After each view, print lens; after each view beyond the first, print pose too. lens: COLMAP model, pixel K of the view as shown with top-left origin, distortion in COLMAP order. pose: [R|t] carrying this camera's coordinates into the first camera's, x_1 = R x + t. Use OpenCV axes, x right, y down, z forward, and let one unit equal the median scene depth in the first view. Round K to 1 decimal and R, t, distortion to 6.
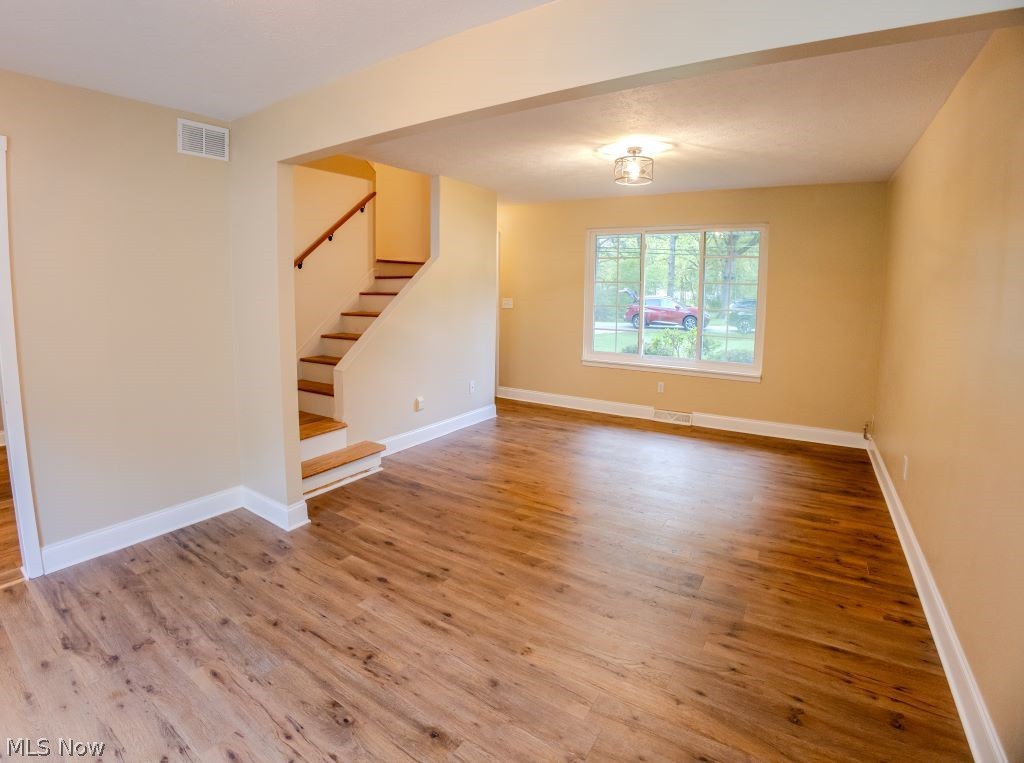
lens RADIAL K [[498.9, 0, 513.9], [0, 498.9, 373.9], [0, 0, 1]] dist [0.001546, 0.001012]
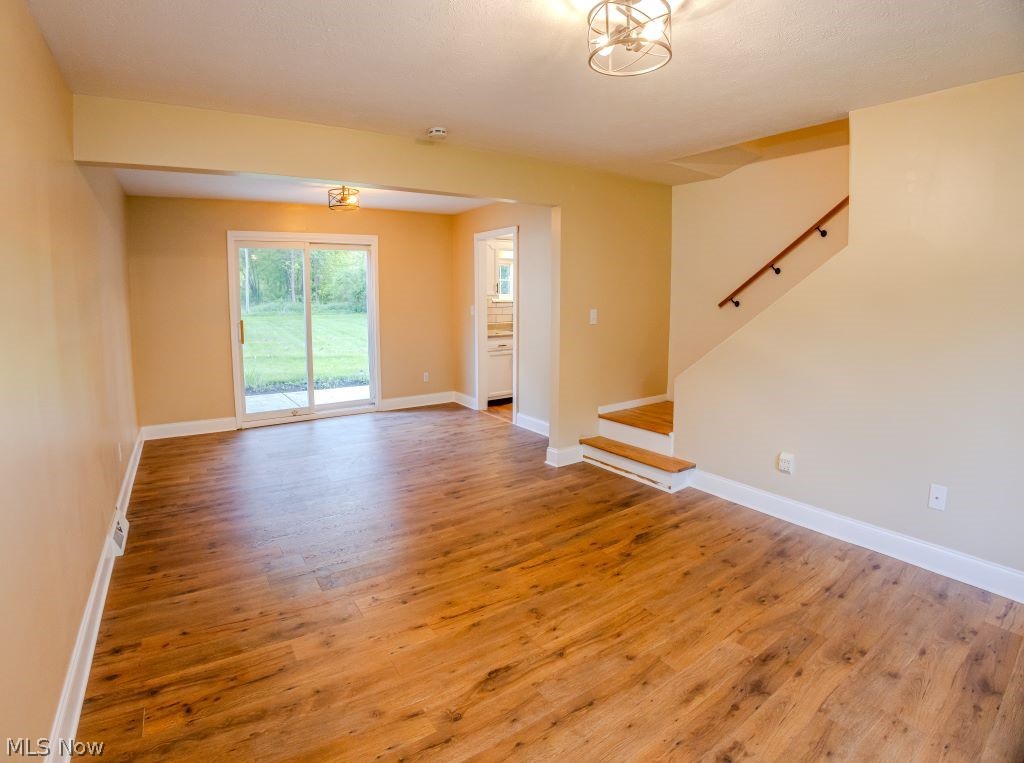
lens RADIAL K [[498.9, 0, 513.9], [0, 498.9, 373.9], [0, 0, 1]] dist [0.001546, 0.001012]
pose [[-0.413791, 0.117312, -0.902782, 1.045813], [-0.136203, 0.972524, 0.188803, -0.251888], [0.900125, 0.201087, -0.386444, 1.600791]]
